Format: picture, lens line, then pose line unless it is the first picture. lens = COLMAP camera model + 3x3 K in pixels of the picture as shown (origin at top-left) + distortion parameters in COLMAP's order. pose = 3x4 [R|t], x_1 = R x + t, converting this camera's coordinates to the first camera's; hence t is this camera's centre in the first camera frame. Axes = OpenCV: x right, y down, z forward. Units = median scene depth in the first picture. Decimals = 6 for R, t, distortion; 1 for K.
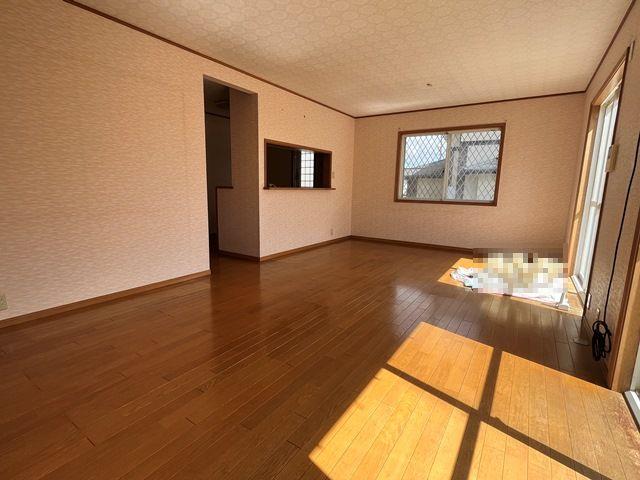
lens RADIAL K [[321.7, 0, 320.0], [0, 321.7, 240.0], [0, 0, 1]] dist [0.011446, 0.000059]
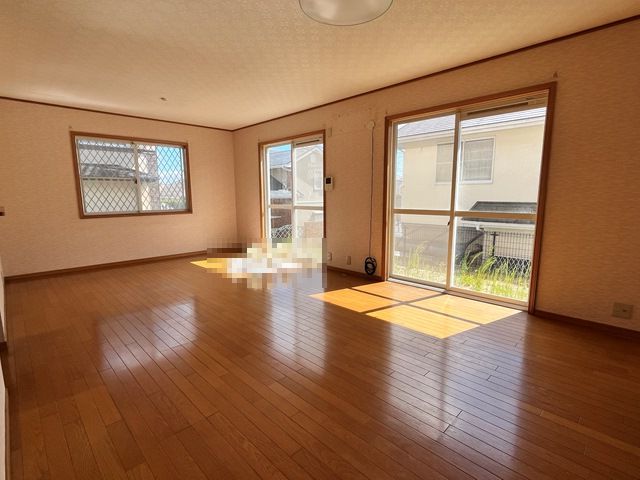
lens RADIAL K [[321.7, 0, 320.0], [0, 321.7, 240.0], [0, 0, 1]] dist [0.011446, 0.000059]
pose [[0.215664, -0.156690, 0.963814, -0.529097], [0.172334, 0.977655, 0.120379, -0.076311], [-0.961140, 0.140136, 0.237848, 0.309483]]
